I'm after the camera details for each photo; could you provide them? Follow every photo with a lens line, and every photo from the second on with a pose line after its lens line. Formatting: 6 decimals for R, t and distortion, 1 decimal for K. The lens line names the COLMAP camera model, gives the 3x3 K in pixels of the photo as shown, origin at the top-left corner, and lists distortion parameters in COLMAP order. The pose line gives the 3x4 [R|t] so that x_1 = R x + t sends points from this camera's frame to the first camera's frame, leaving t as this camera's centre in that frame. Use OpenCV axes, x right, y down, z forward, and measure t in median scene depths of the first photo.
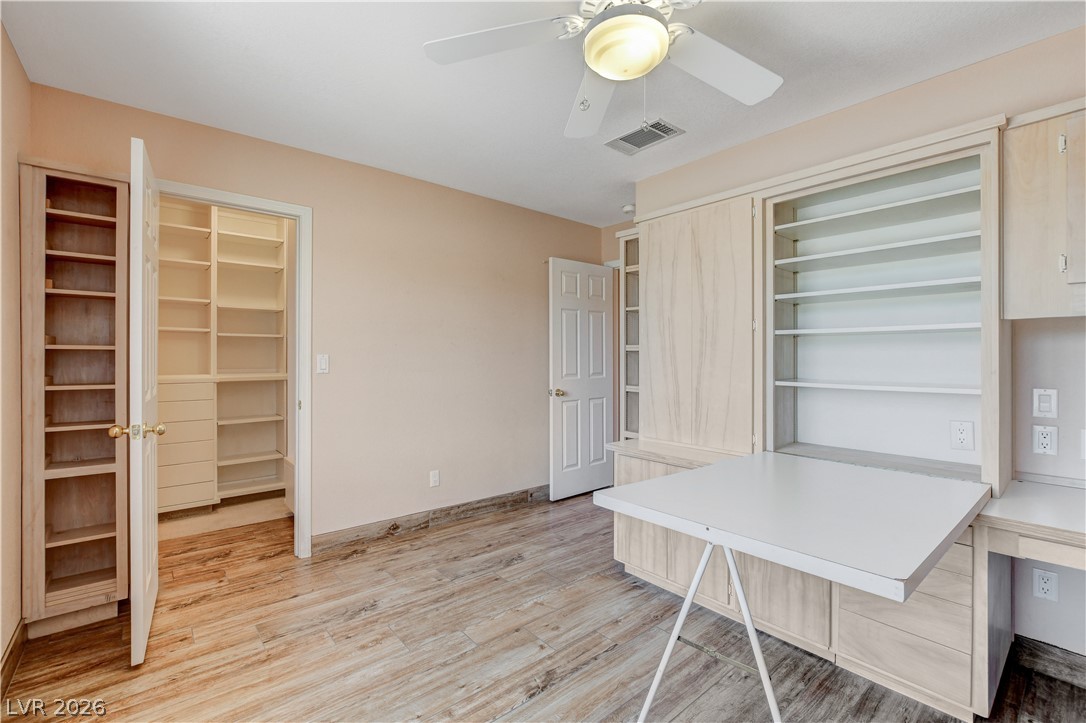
lens RADIAL K [[481.9, 0, 542.9], [0, 481.9, 356.8], [0, 0, 1]] dist [-0.018085, 0.001089]
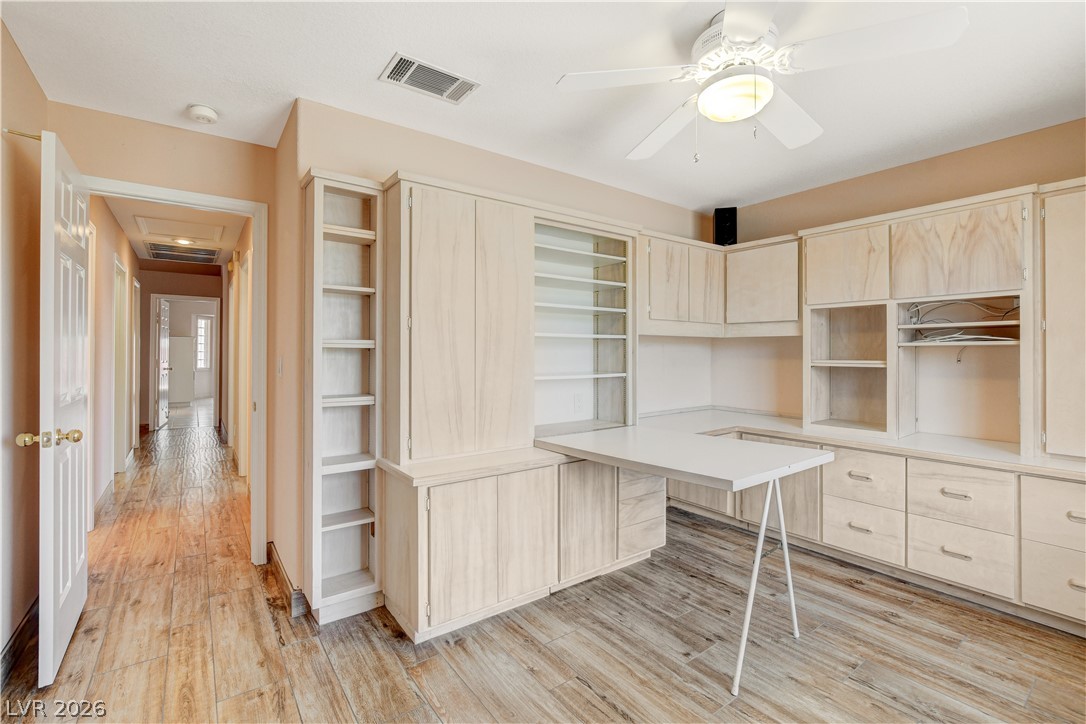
lens RADIAL K [[481.9, 0, 535.8], [0, 481.9, 351.1], [0, 0, 1]] dist [-0.018085, 0.001089]
pose [[0.061115, 0.005378, 0.998116, -0.798439], [0.005825, 0.999967, -0.005744, -0.003875], [-0.998114, 0.006165, 0.061081, 1.091325]]
